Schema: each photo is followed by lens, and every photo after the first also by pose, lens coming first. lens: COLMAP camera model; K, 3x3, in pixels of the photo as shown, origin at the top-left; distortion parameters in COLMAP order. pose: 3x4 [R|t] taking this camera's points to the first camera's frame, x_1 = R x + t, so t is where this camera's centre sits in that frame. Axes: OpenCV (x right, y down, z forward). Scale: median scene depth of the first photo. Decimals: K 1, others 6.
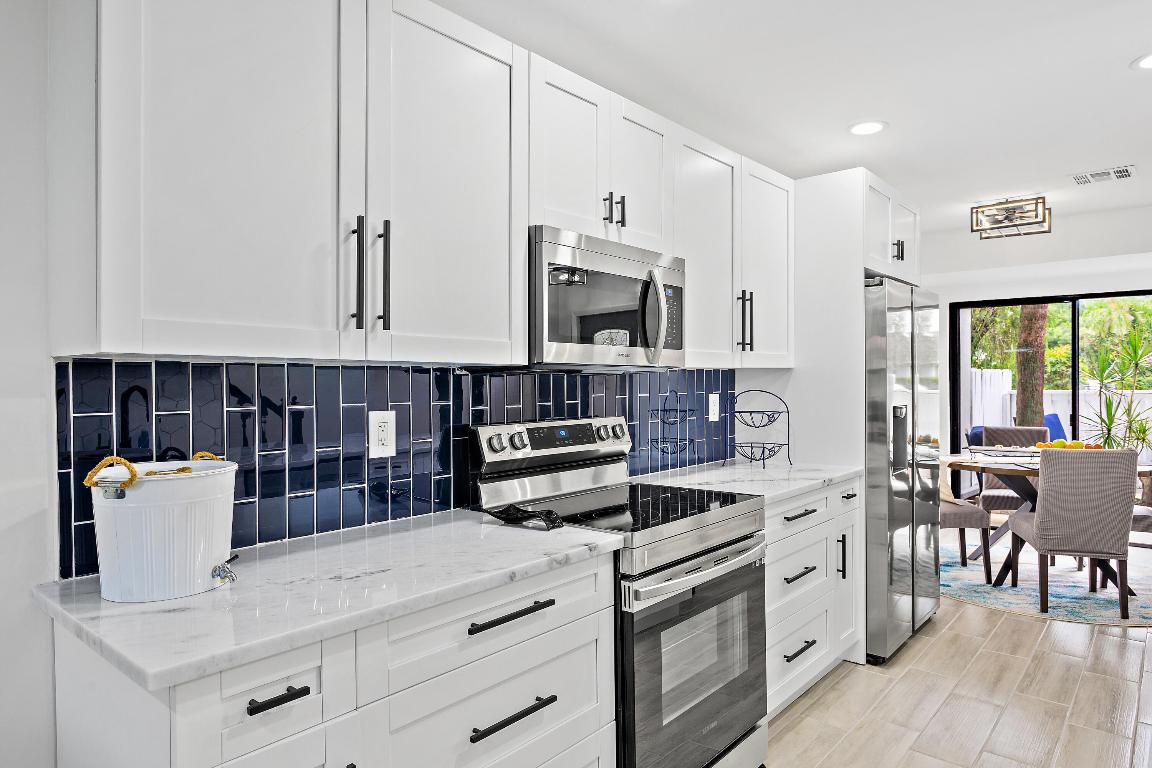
lens RADIAL K [[721.5, 0, 571.5], [0, 721.5, 387.7], [0, 0, 1]] dist [0.011196, 0.002299]
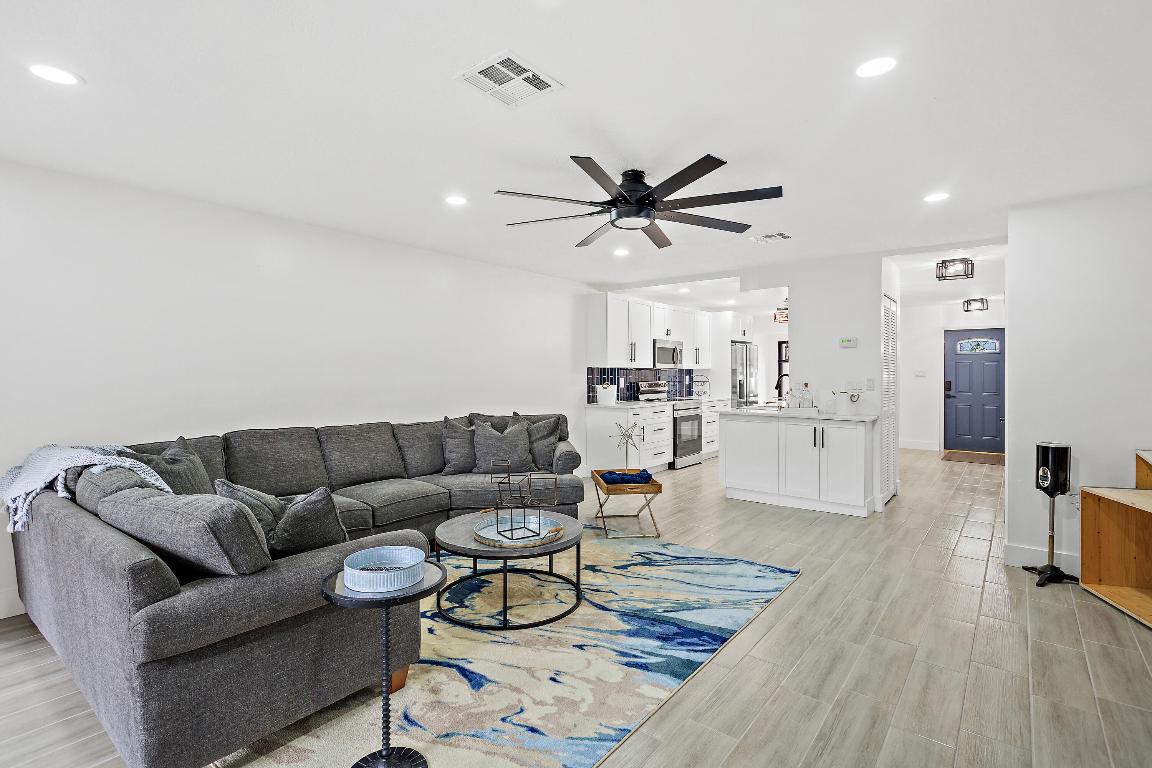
lens RADIAL K [[549.3, 0, 572.1], [0, 549.3, 379.1], [0, 0, 1]] dist [0.001568, 0.000132]
pose [[0.999321, 0.006702, 0.036228, -0.512328], [-0.006653, 0.999977, -0.001471, 0.033981], [-0.036237, 0.001229, 0.999342, -1.831696]]
